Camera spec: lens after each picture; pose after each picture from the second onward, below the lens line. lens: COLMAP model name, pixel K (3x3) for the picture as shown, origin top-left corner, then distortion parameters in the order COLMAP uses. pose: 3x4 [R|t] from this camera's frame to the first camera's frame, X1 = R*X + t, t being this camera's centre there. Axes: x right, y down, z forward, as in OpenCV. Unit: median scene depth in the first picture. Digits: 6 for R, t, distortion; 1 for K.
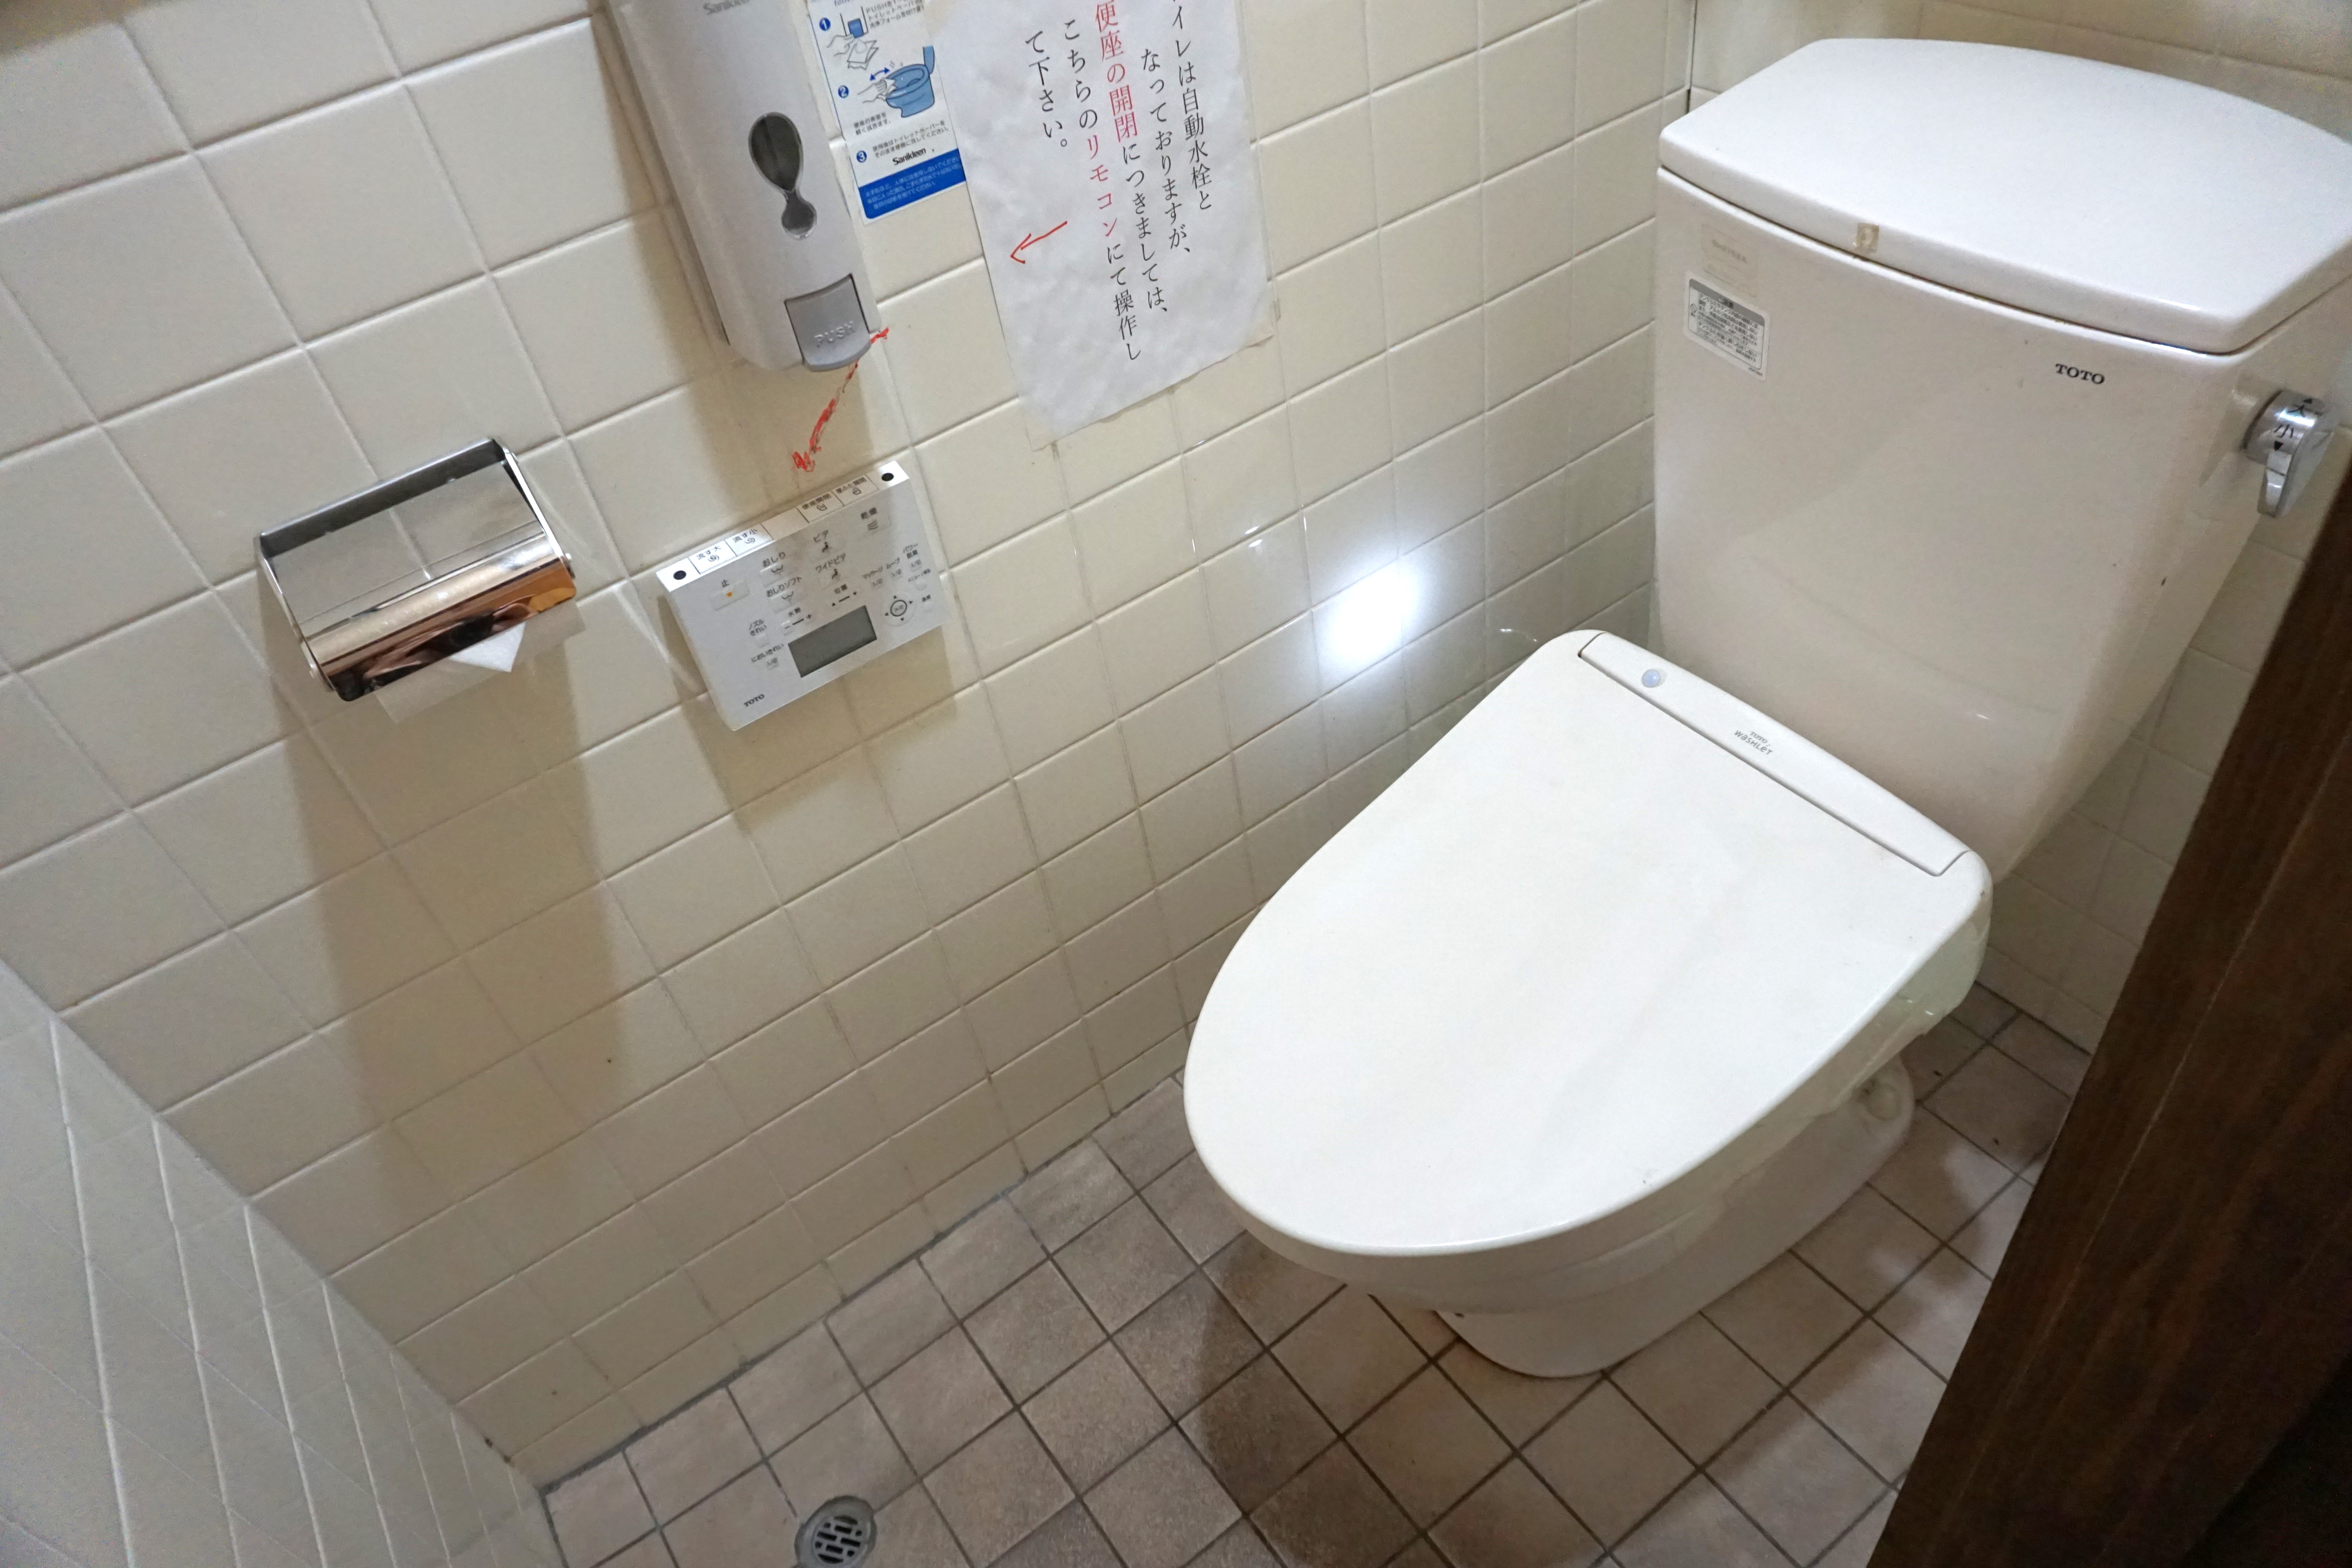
lens RADIAL K [[1555.7, 0, 1176.0], [0, 1555.7, 784.0], [0, 0, 1]] dist [-0.045031, 0.041477]
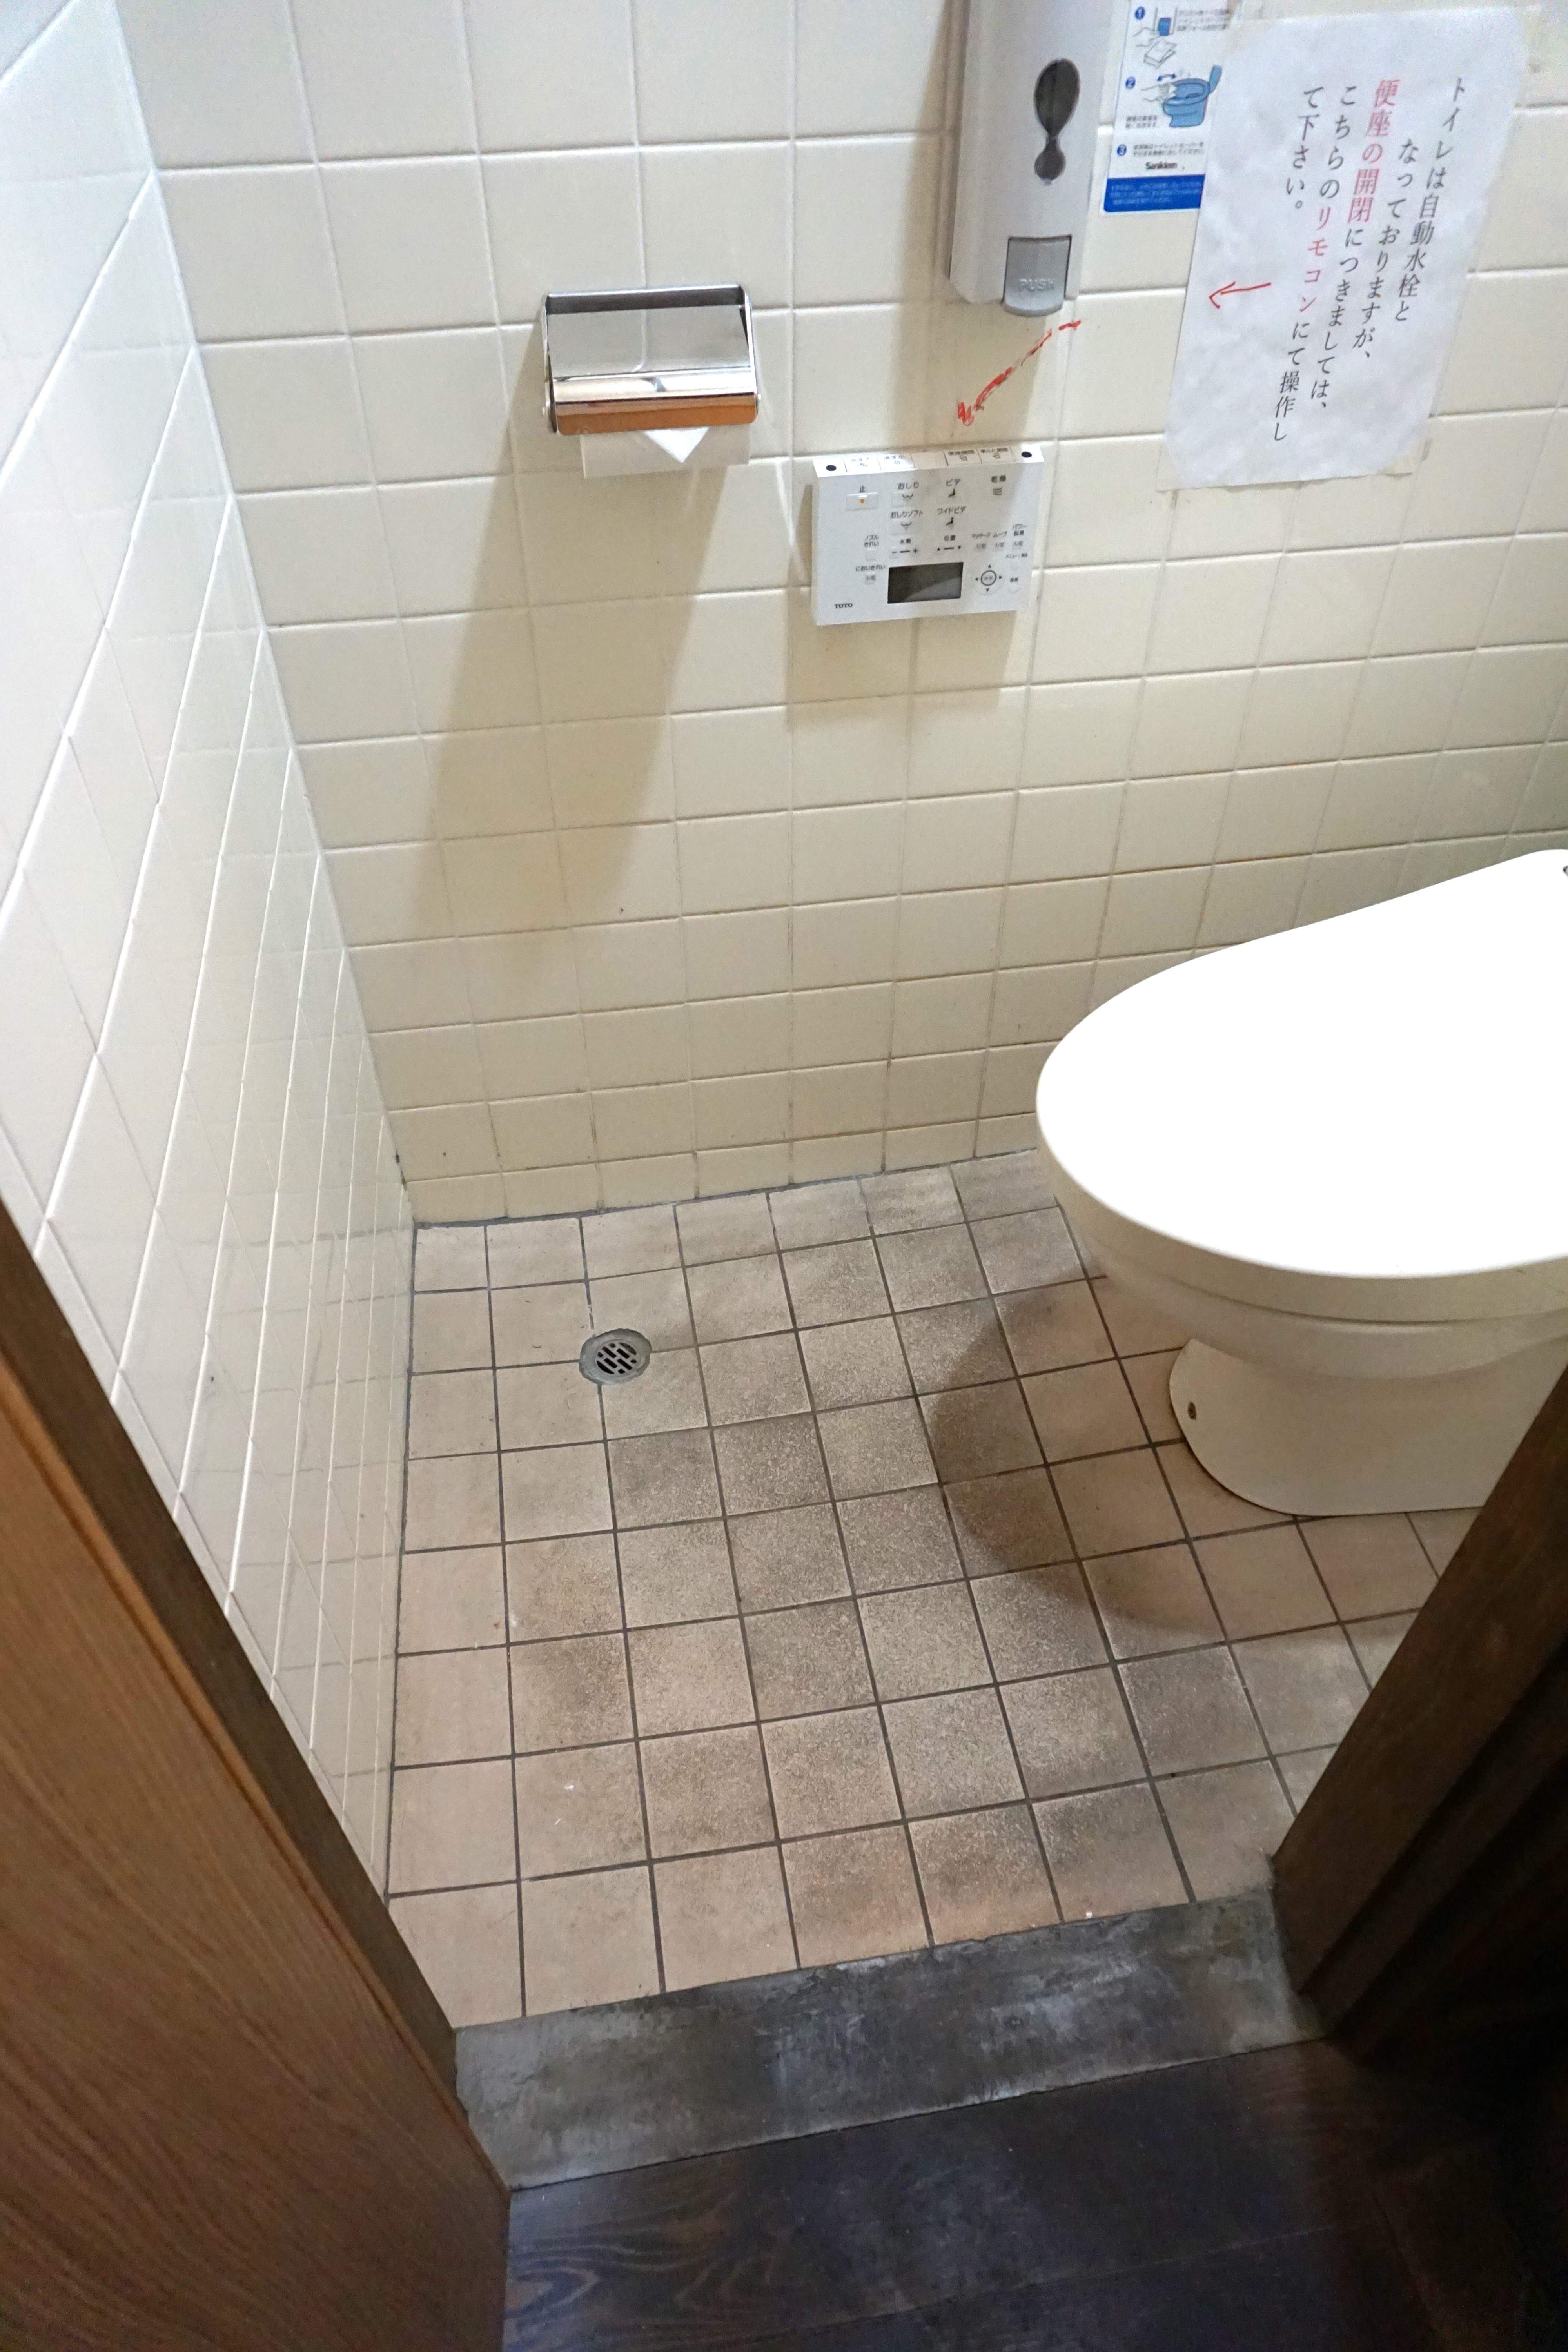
lens RADIAL K [[1555.7, 0, 784.0], [0, 1555.7, 1176.0], [0, 0, 1]] dist [-0.045031, 0.041477]
pose [[0.890392, 0.407654, -0.202533, 0.100288], [-0.391767, 0.912845, 0.115037, 0.223854], [0.231776, -0.023082, 0.972495, -0.156431]]
